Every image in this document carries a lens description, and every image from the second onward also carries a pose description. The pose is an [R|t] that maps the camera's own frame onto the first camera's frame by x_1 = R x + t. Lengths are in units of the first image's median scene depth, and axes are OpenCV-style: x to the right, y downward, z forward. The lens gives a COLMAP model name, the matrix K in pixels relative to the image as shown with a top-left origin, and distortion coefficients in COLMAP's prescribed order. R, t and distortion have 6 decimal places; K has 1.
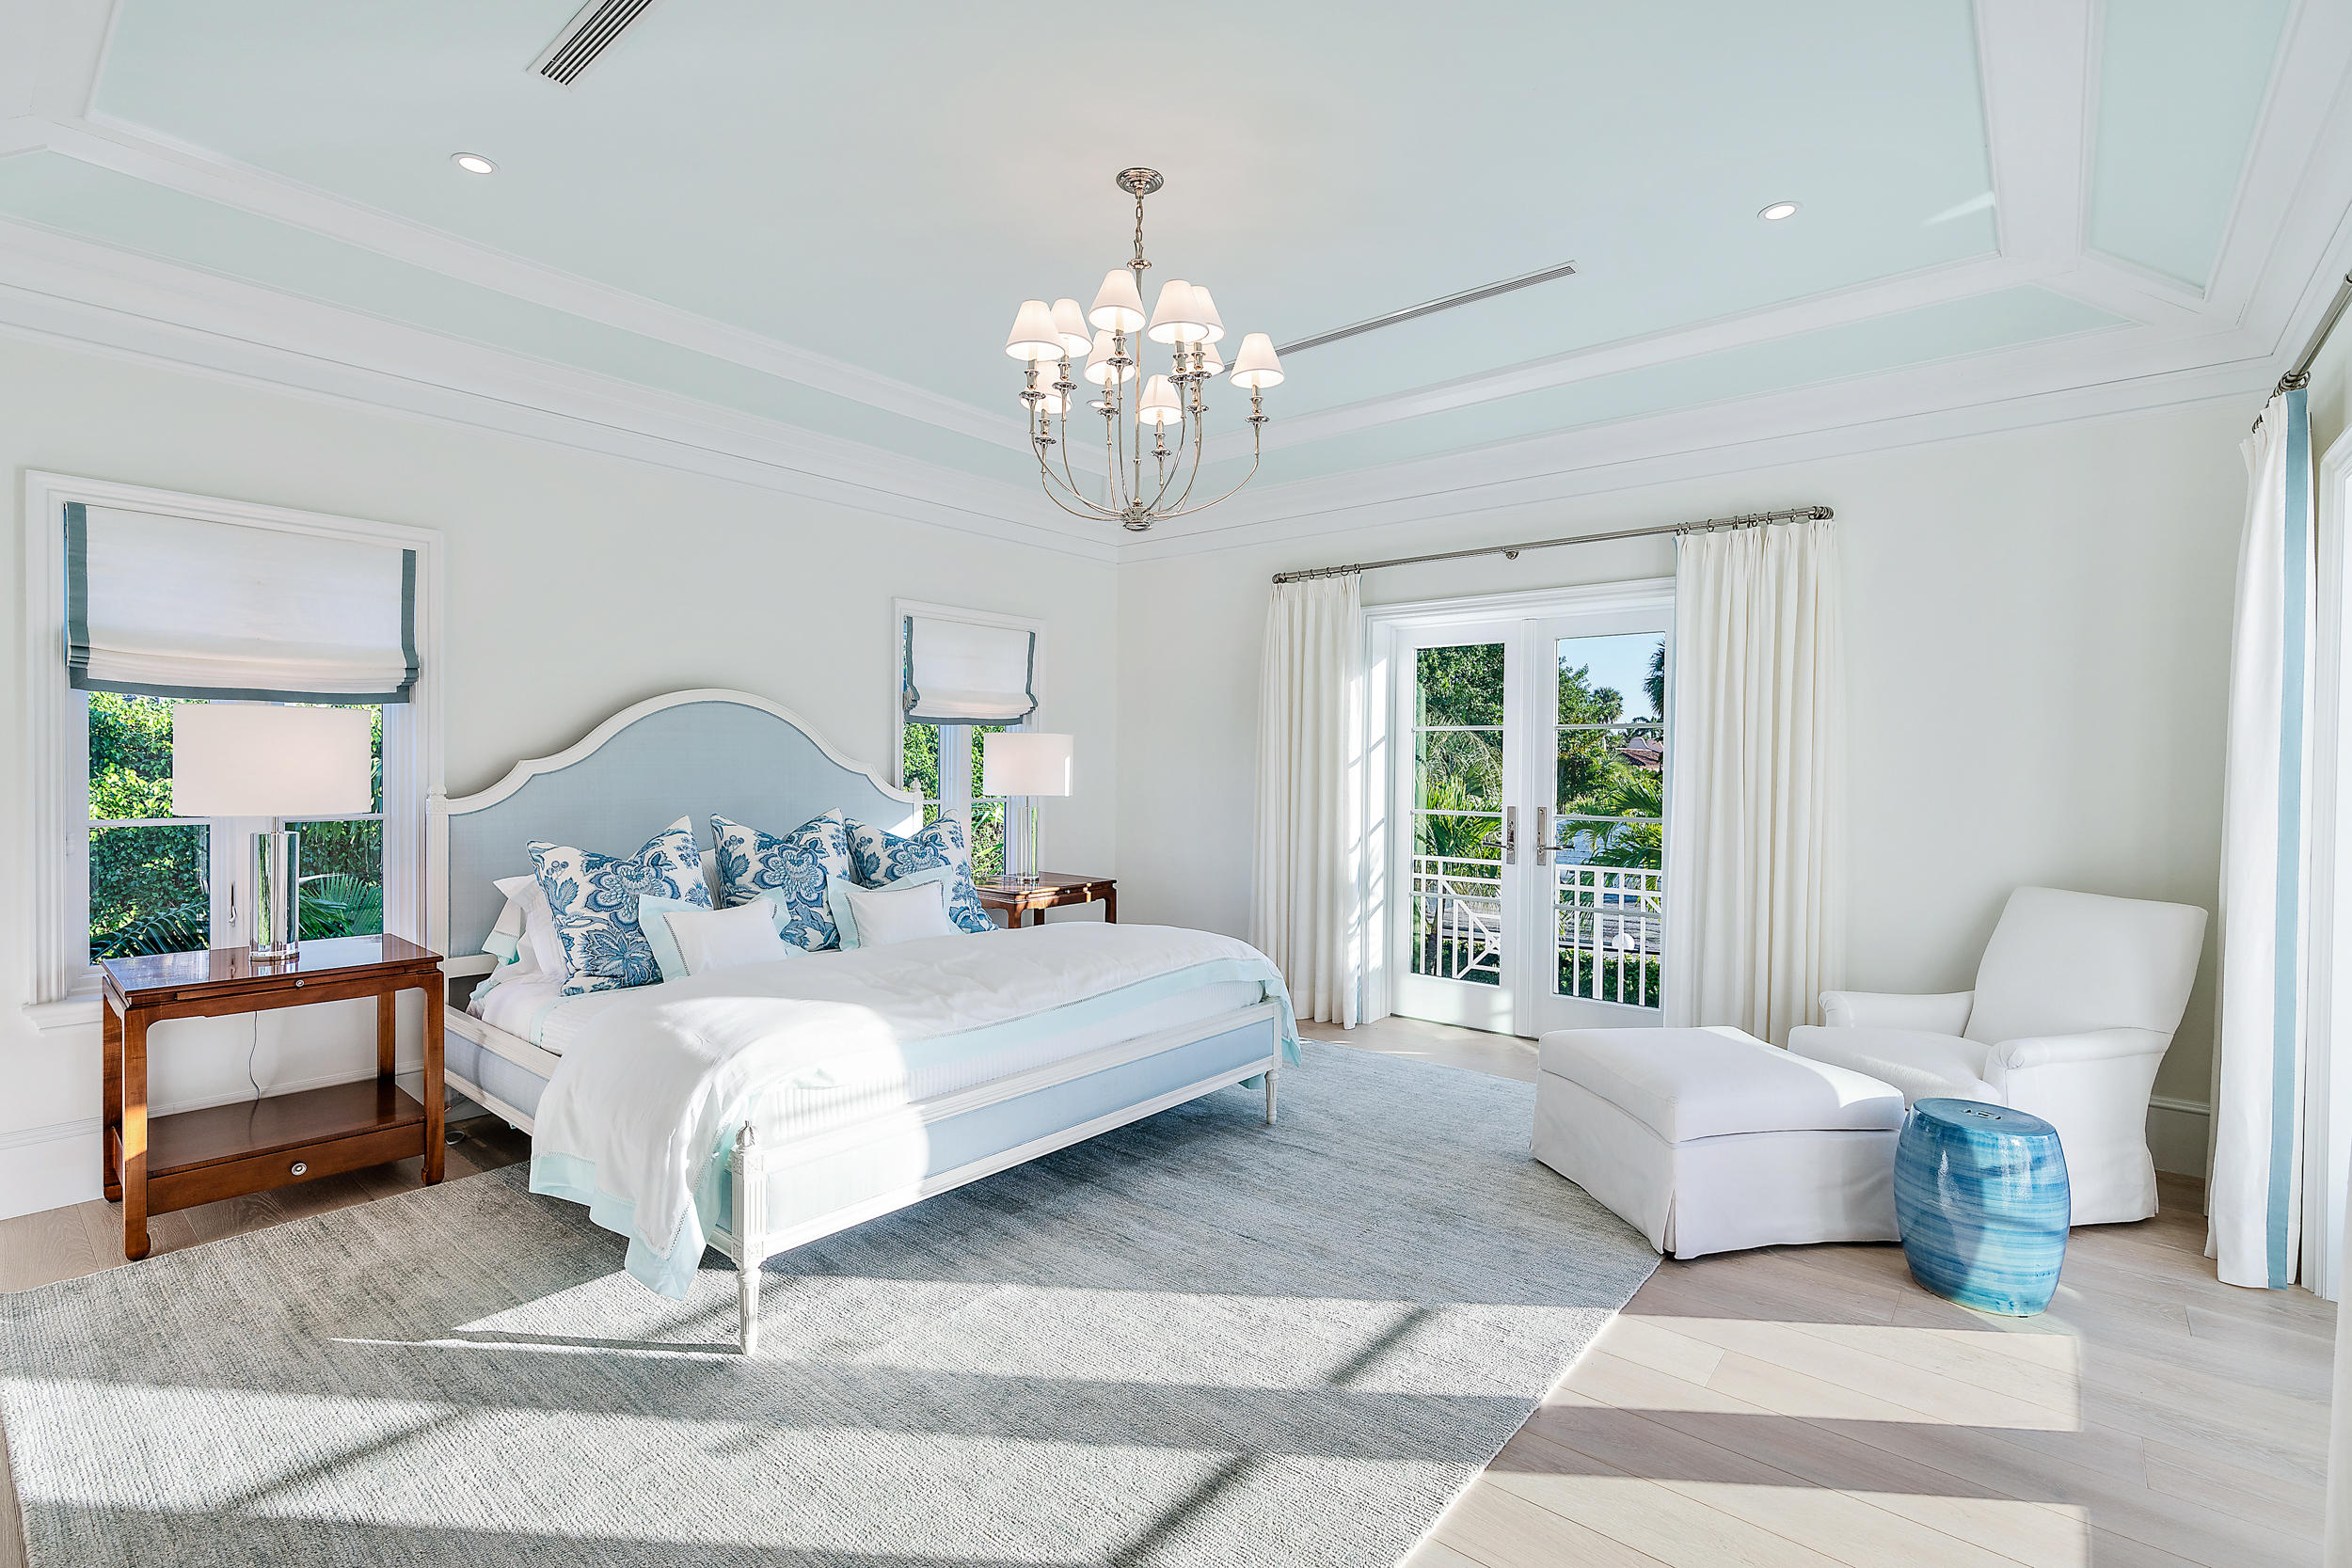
lens RADIAL K [[1074.0, 0, 1176.0], [0, 1074.0, 784.0], [0, 0, 1]] dist [-0.003457, -0.000162]
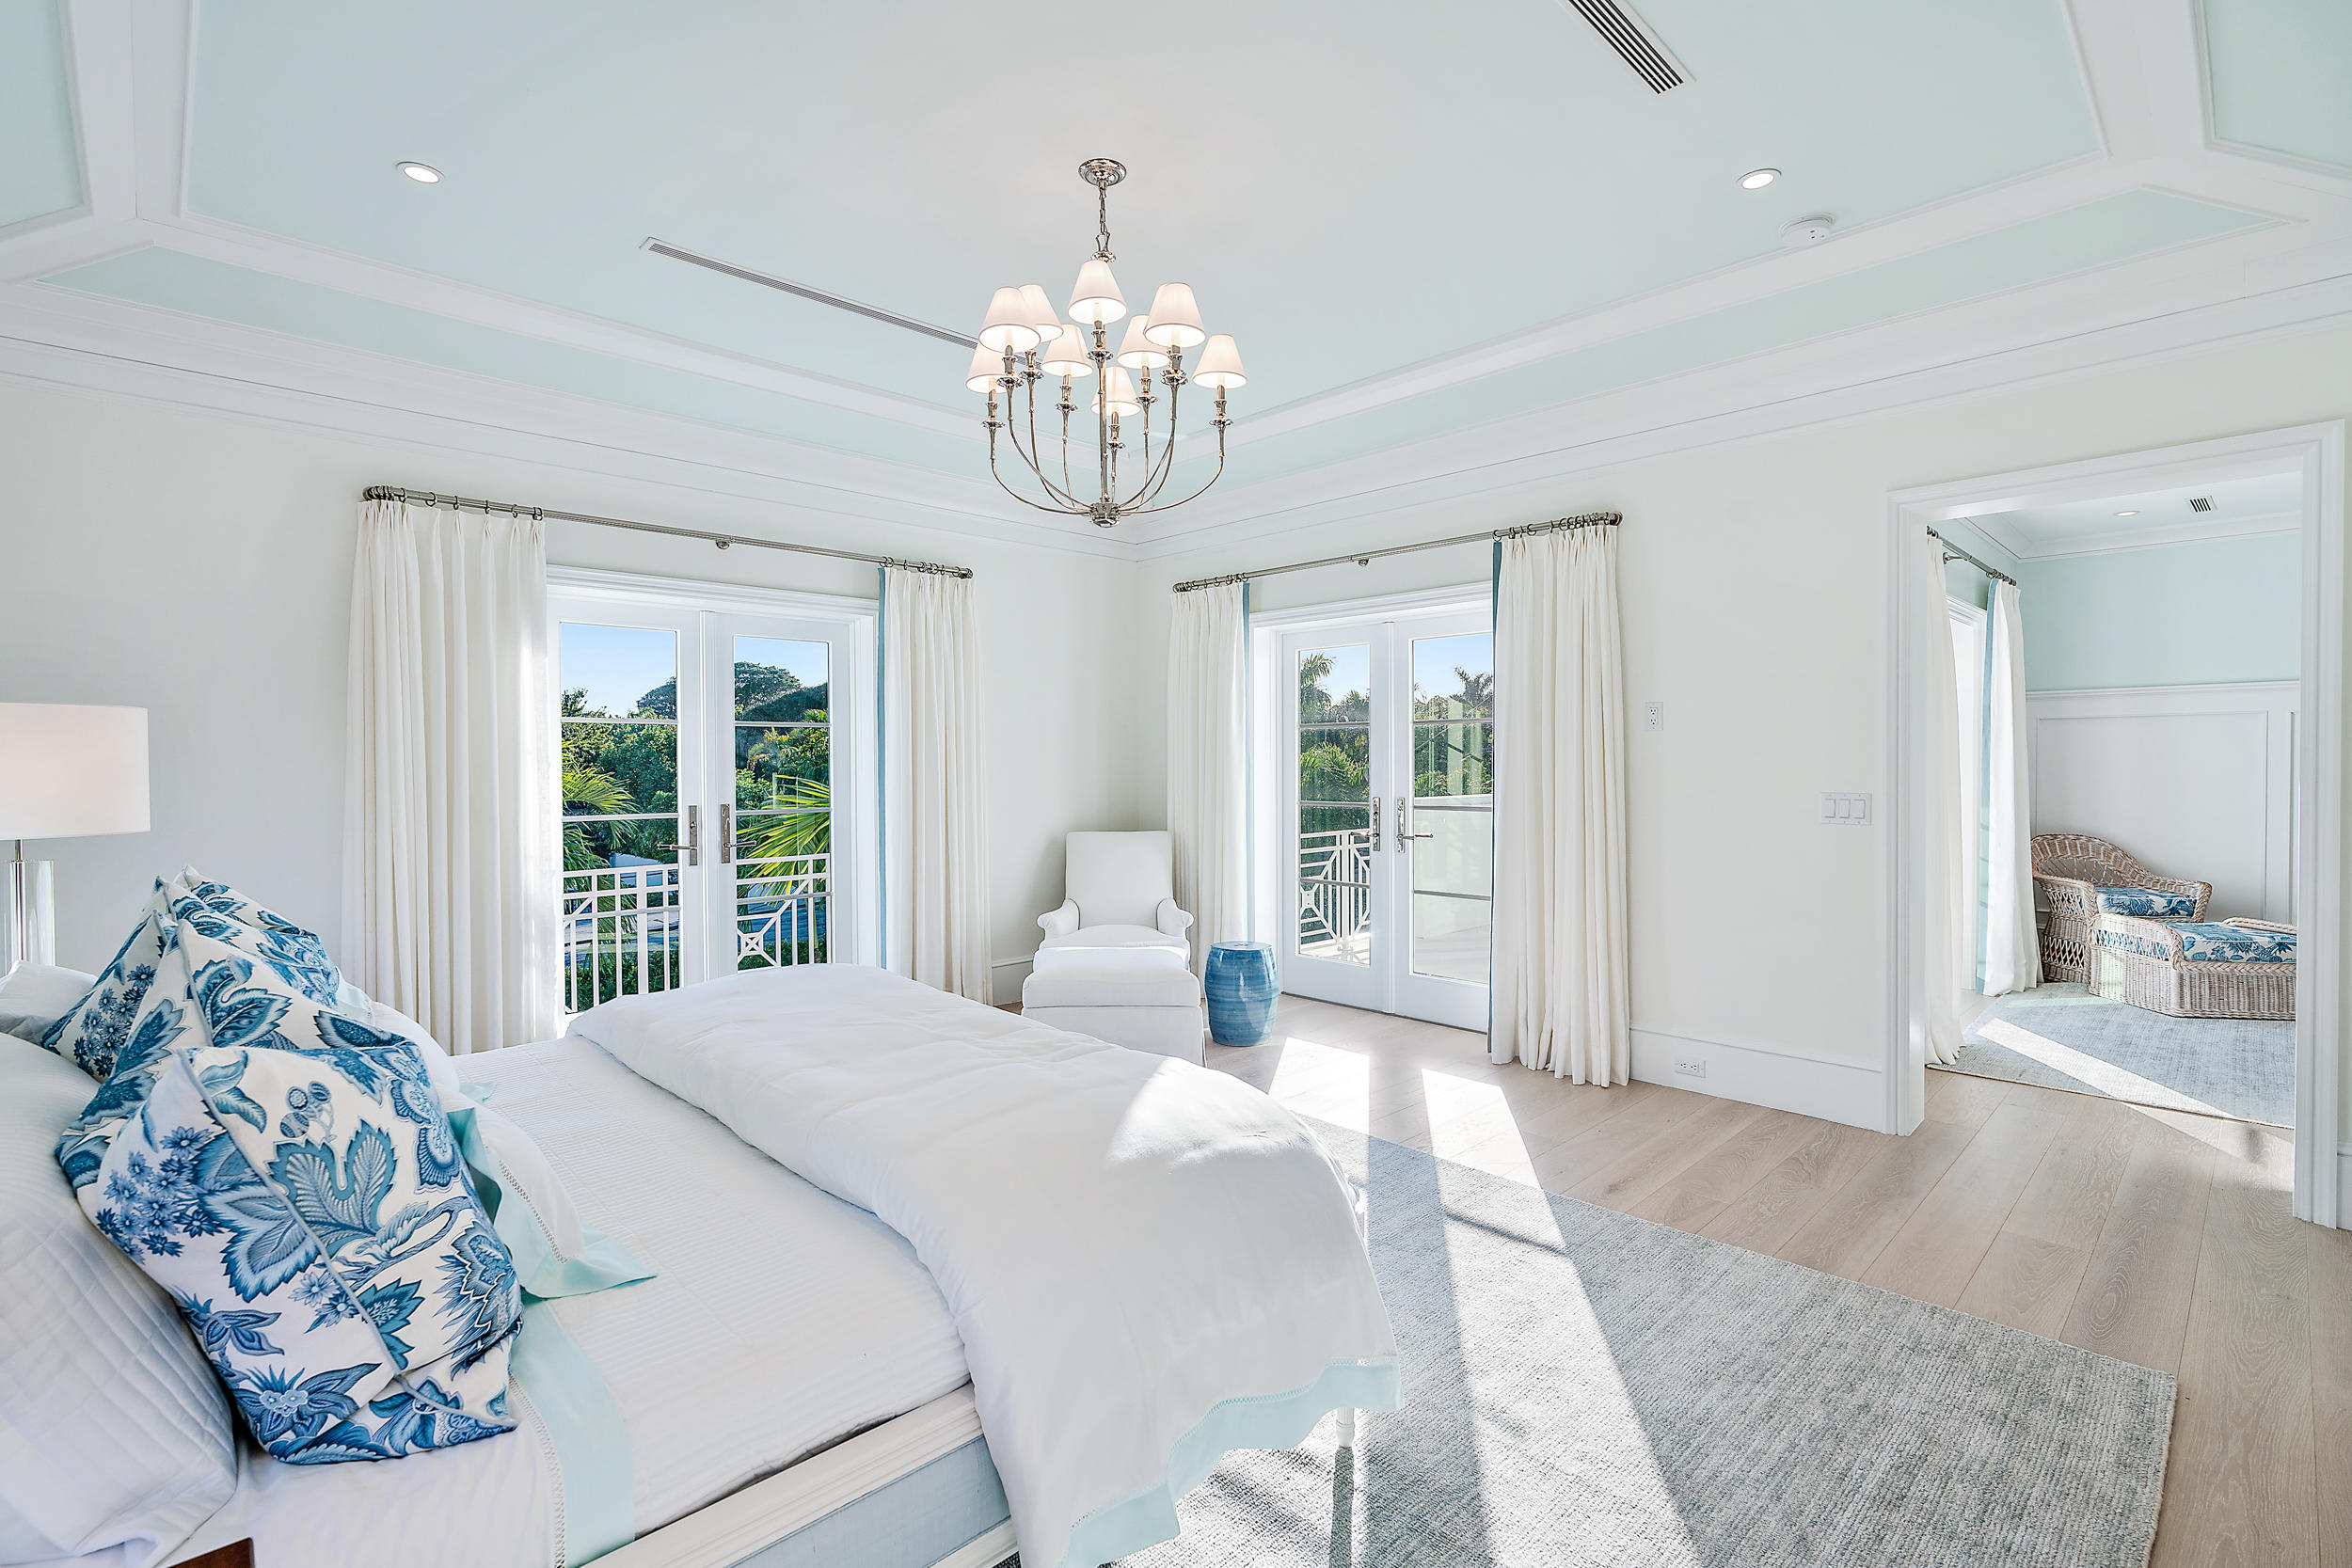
lens RADIAL K [[1074.2, 0, 1160.3], [0, 1074.2, 786.6], [0, 0, 1]] dist [-0.004347, -0.000207]
pose [[0.110315, -0.031325, 0.993403, -0.844918], [0.024657, 0.999282, 0.028773, -0.019179], [-0.993591, 0.021320, 0.111008, 0.698452]]
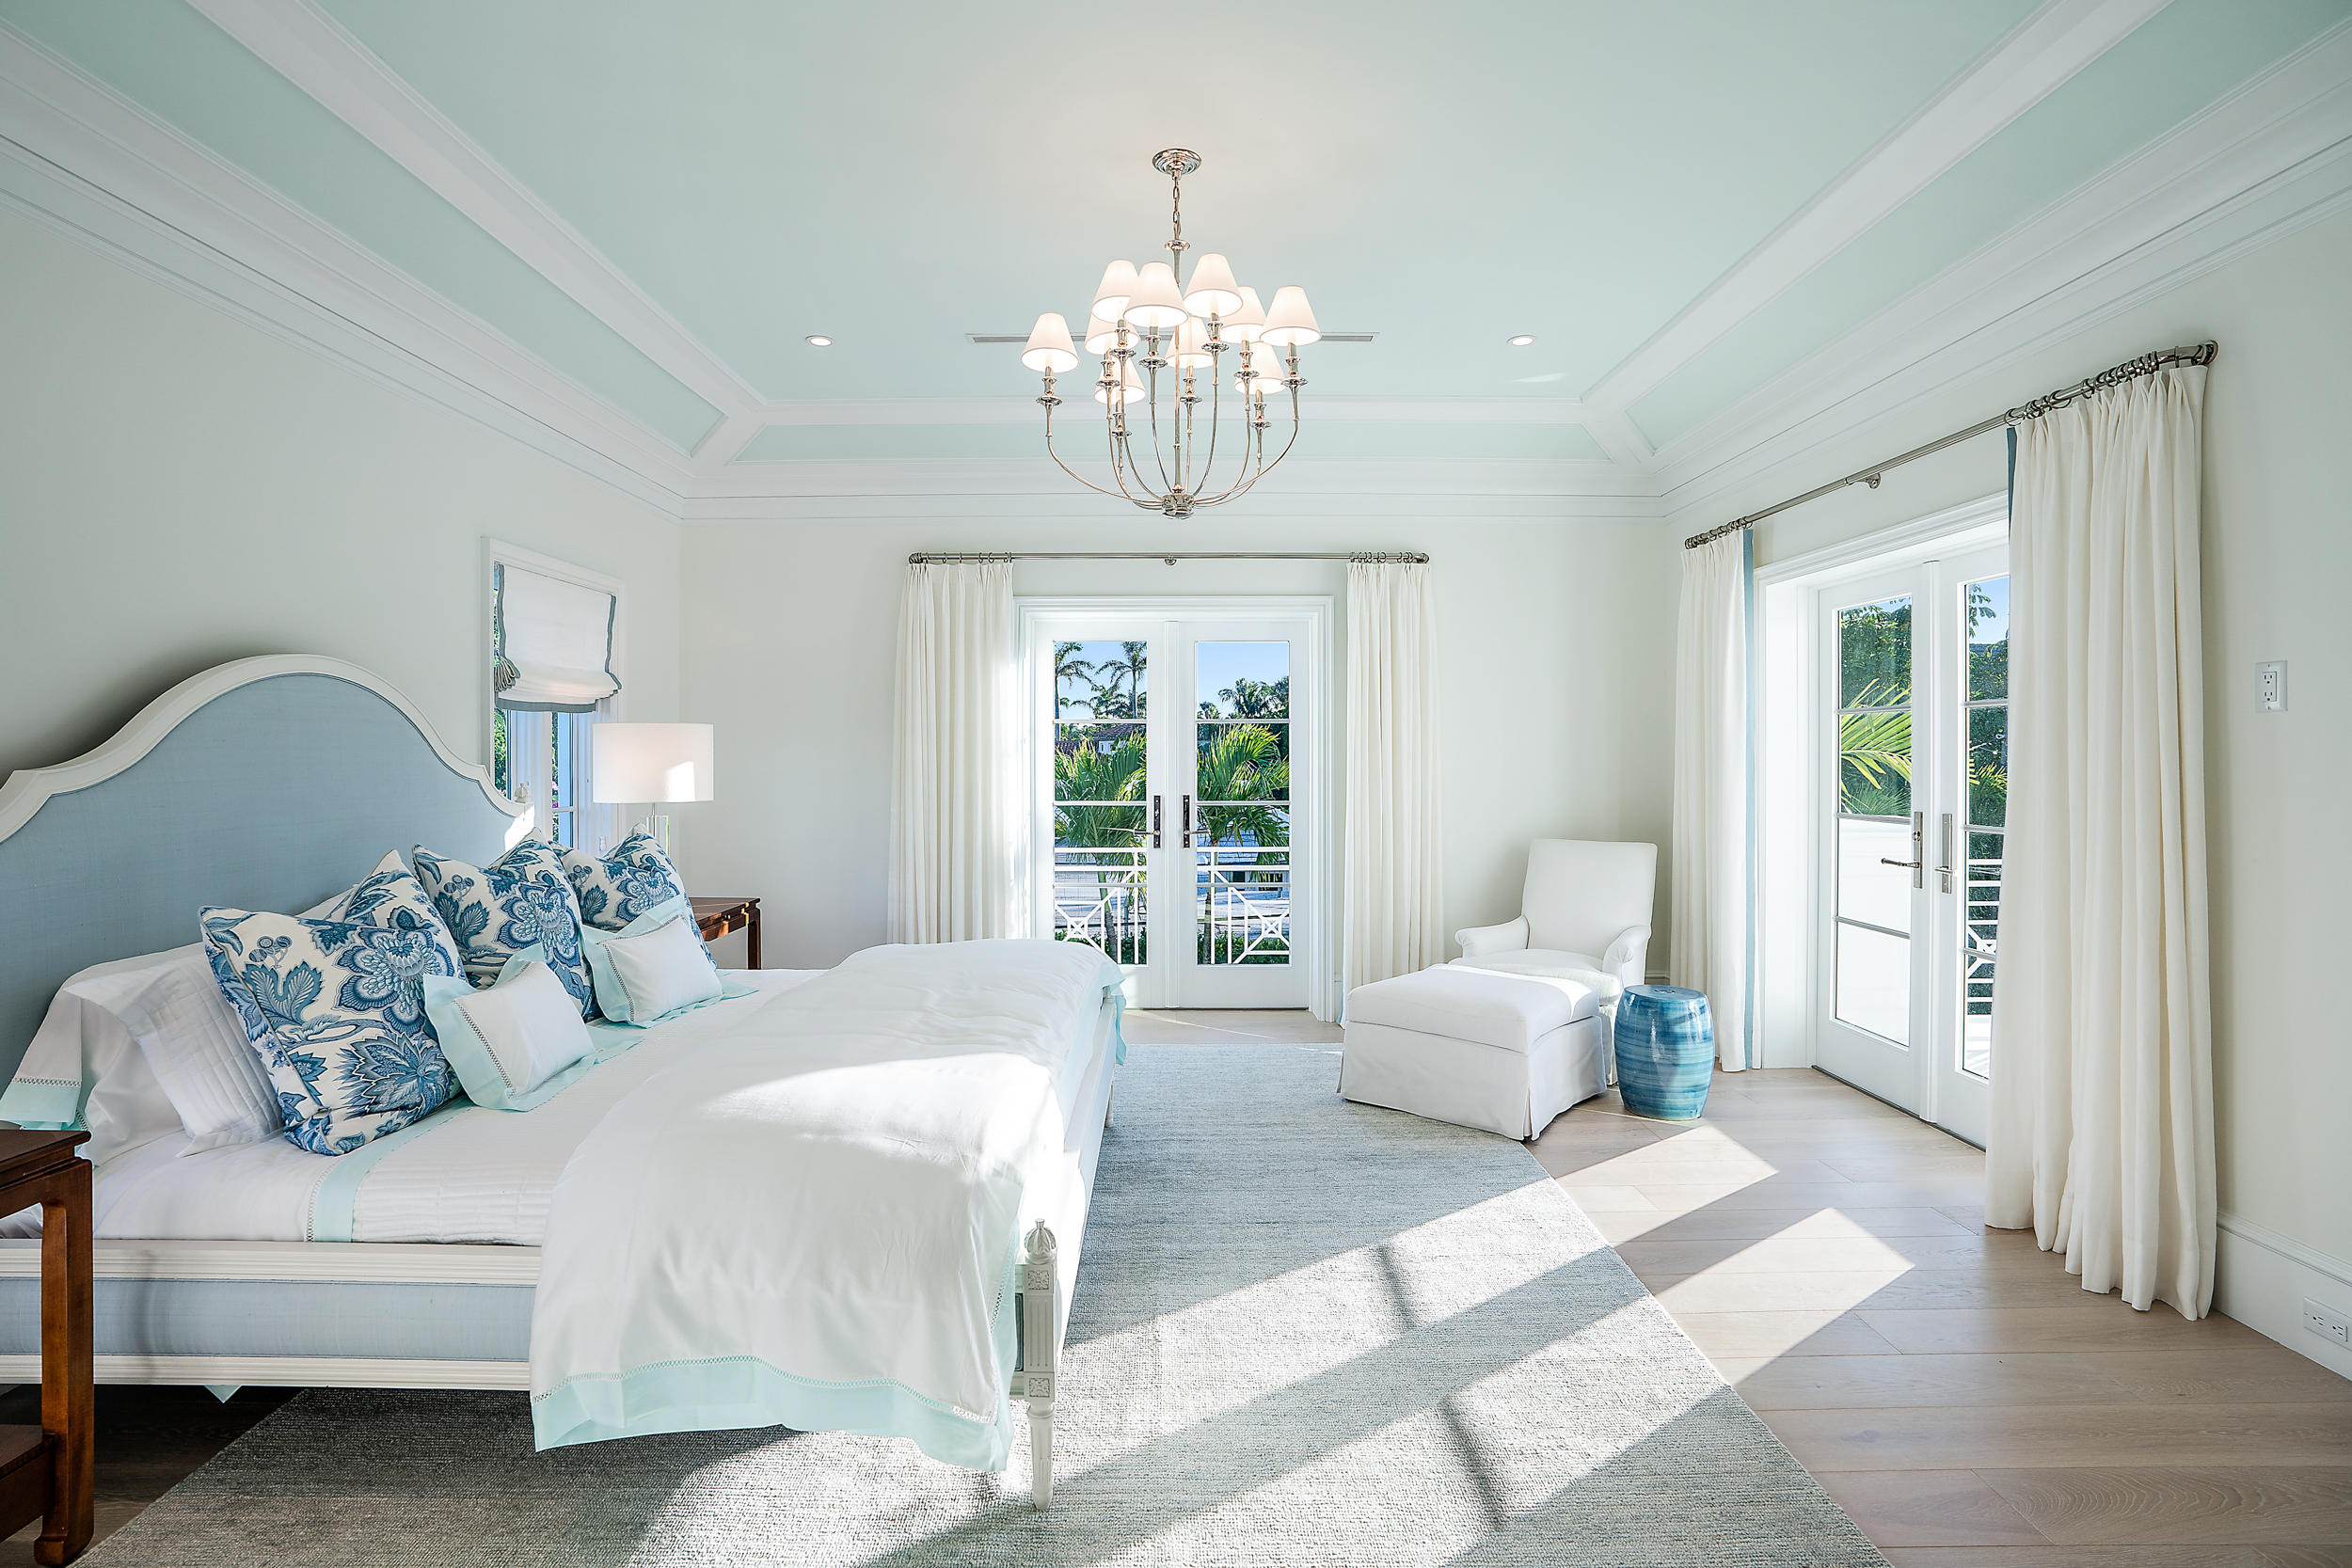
lens RADIAL K [[1107.3, 0, 1153.6], [0, 1107.3, 769.7], [0, 0, 1]] dist [-0.034727, 0.001695]
pose [[0.770527, -0.018102, 0.637151, -0.568960], [0.019476, 0.999799, 0.004852, -0.014618], [-0.637110, 0.008670, 0.770724, 0.213602]]
